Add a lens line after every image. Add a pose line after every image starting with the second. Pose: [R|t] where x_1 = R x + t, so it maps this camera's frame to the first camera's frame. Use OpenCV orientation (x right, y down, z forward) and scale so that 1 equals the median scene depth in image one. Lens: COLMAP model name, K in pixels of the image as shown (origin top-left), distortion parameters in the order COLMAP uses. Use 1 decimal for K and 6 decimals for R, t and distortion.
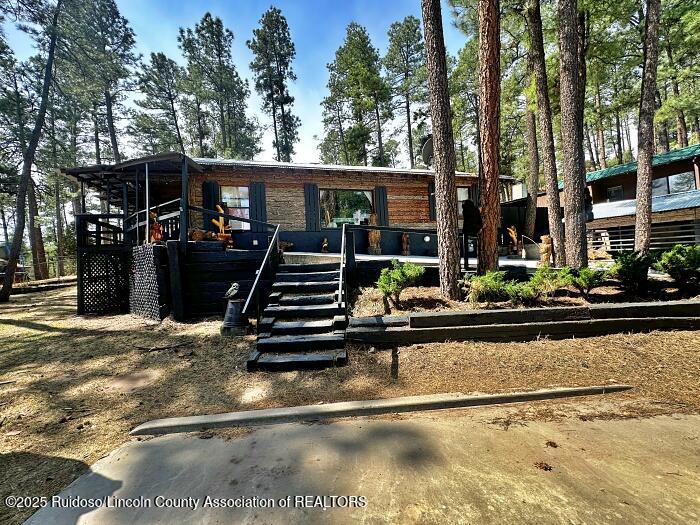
lens RADIAL K [[280.9, 0, 345.3], [0, 280.9, 261.8], [0, 0, 1]] dist [-0.001419, -0.000140]
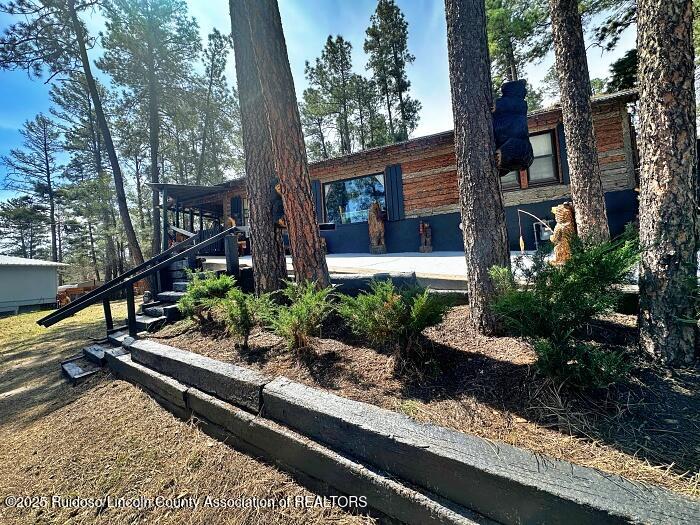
lens RADIAL K [[280.9, 0, 350.9], [0, 280.9, 262.5], [0, 0, 1]] dist [-0.001419, -0.000140]
pose [[0.802149, -0.016351, -0.596900, 0.654435], [0.031301, 0.999402, 0.014687, -0.013574], [0.596302, -0.030465, 0.802182, 0.379881]]
